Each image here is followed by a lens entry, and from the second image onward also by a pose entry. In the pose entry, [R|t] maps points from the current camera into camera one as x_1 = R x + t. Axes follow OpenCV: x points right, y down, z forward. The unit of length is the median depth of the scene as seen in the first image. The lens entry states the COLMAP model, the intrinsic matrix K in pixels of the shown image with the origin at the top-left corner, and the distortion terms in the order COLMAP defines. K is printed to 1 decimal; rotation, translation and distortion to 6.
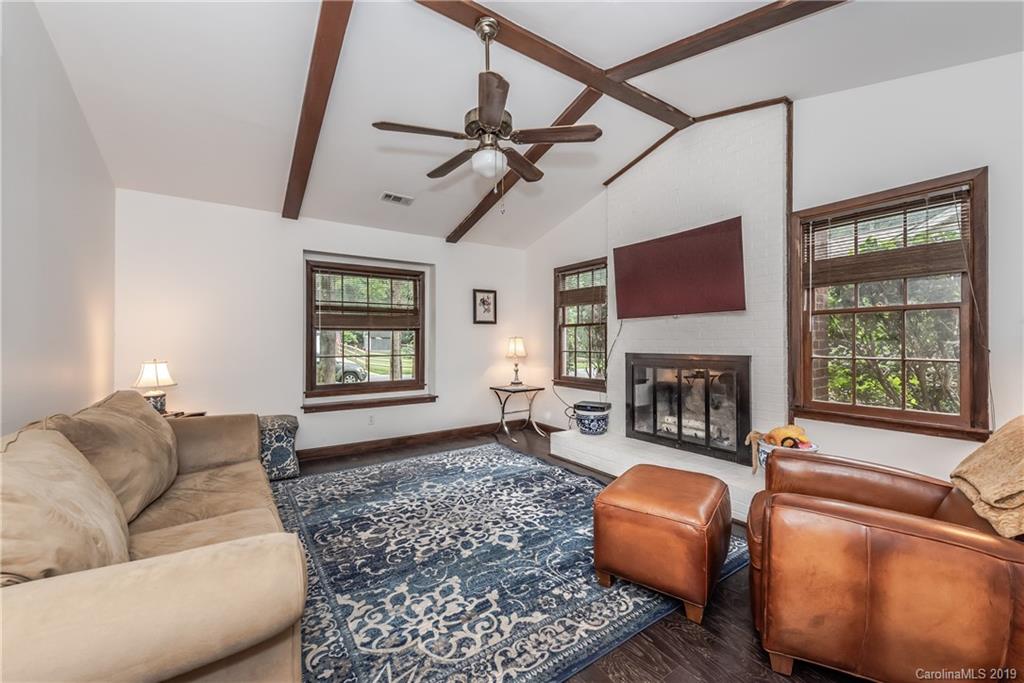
lens RADIAL K [[409.7, 0, 509.6], [0, 409.7, 335.0], [0, 0, 1]] dist [0.013834, -0.000056]
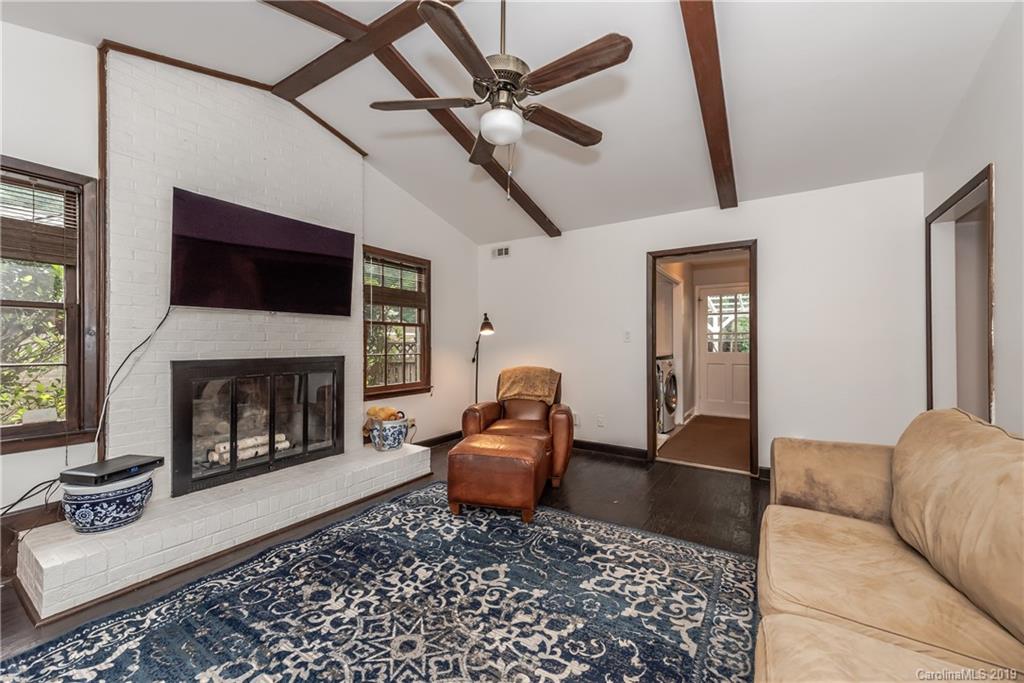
lens RADIAL K [[400.2, 0, 511.1], [0, 400.2, 339.7], [0, 0, 1]] dist [0.014161, -0.000530]
pose [[-0.392156, 0.009316, 0.919852, -0.726929], [-0.017241, 0.999699, -0.017474, 0.019342], [-0.919737, -0.022712, -0.391877, 1.183653]]
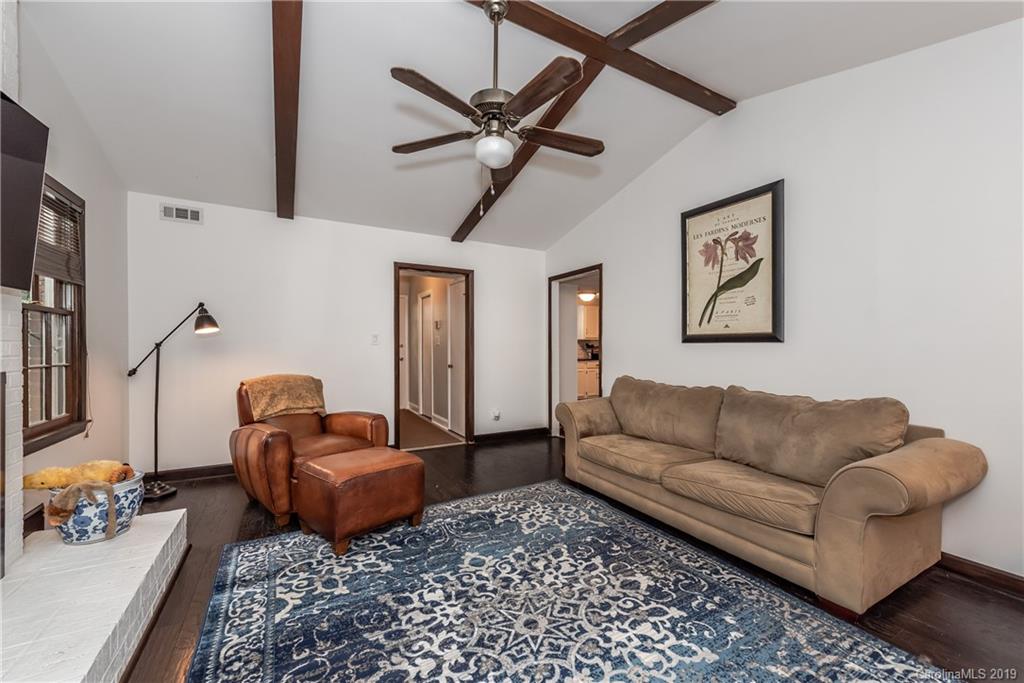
lens RADIAL K [[407.0, 0, 512.5], [0, 407.0, 346.6], [0, 0, 1]] dist [0.010084, -0.000161]
pose [[-0.996444, 0.001939, 0.084238, -0.150228], [0.000337, 0.999819, -0.019032, 0.031769], [-0.084260, -0.018936, -0.996264, 1.734627]]
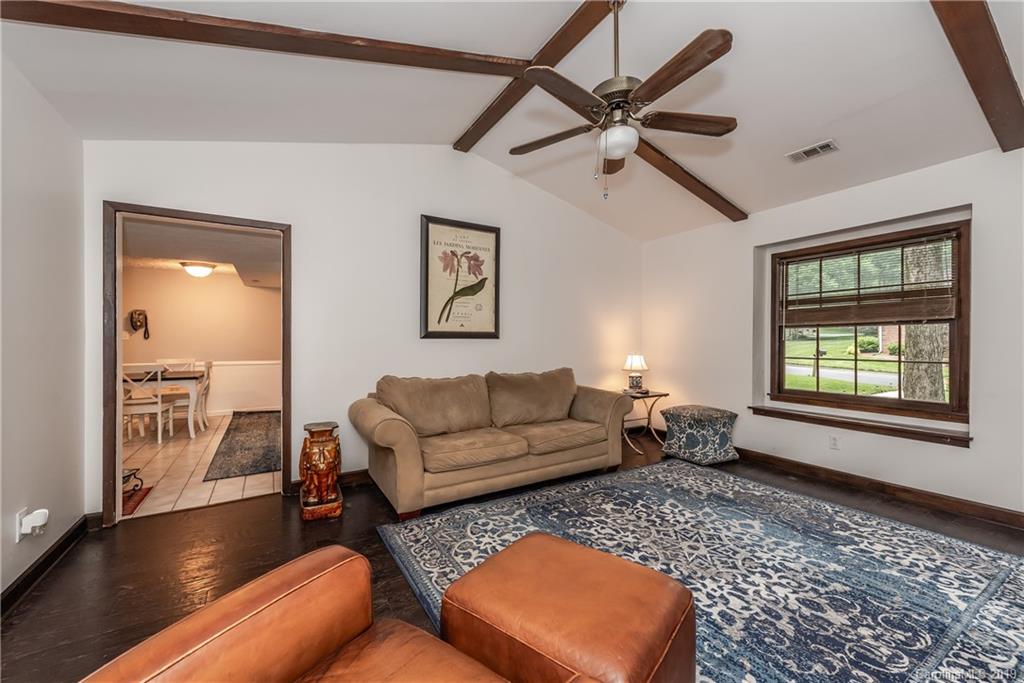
lens RADIAL K [[400.2, 0, 511.1], [0, 400.2, 339.7], [0, 0, 1]] dist [0.014161, -0.000530]
pose [[-0.053013, 0.003682, -0.998587, 0.759569], [0.018751, 0.999821, 0.002691, 0.000447], [0.998418, -0.018582, -0.053073, 0.743858]]
